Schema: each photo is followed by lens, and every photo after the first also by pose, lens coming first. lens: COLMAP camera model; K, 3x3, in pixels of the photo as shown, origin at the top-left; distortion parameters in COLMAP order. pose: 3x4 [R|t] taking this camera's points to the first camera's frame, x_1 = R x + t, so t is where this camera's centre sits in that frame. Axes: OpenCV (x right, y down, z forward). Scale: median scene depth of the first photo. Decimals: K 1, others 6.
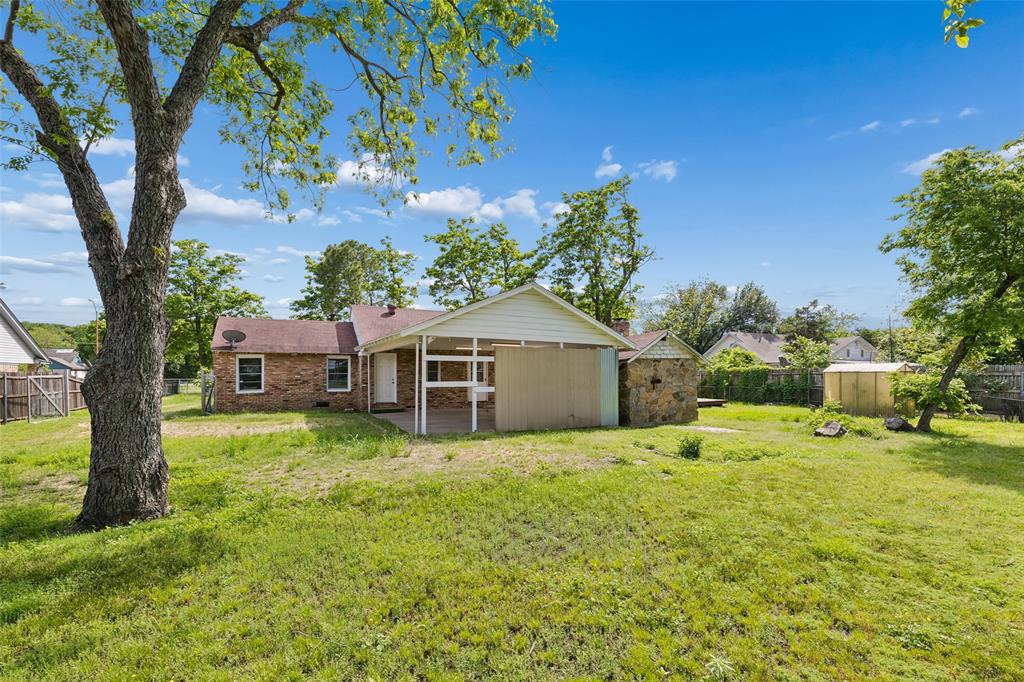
lens RADIAL K [[479.8, 0, 531.7], [0, 479.8, 345.7], [0, 0, 1]] dist [0.001606, 0.000329]
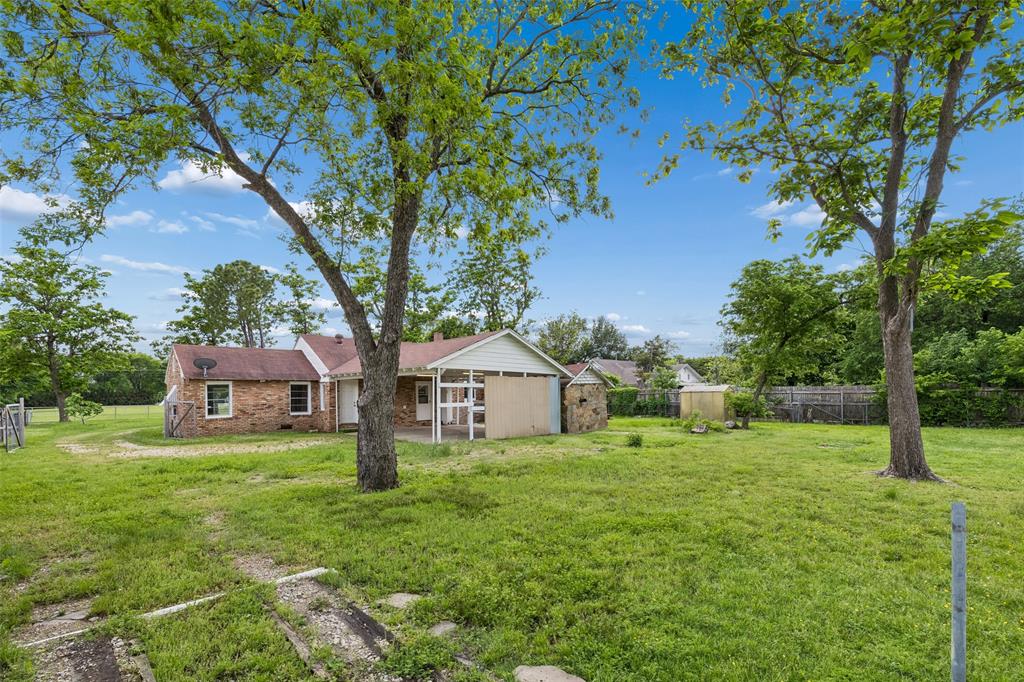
lens RADIAL K [[479.8, 0, 531.7], [0, 479.8, 345.7], [0, 0, 1]] dist [0.001606, 0.000329]
pose [[0.949893, 0.019862, 0.311944, -0.206170], [-0.005974, 0.998950, -0.045416, -0.012300], [-0.312519, 0.041277, 0.949014, -0.172599]]
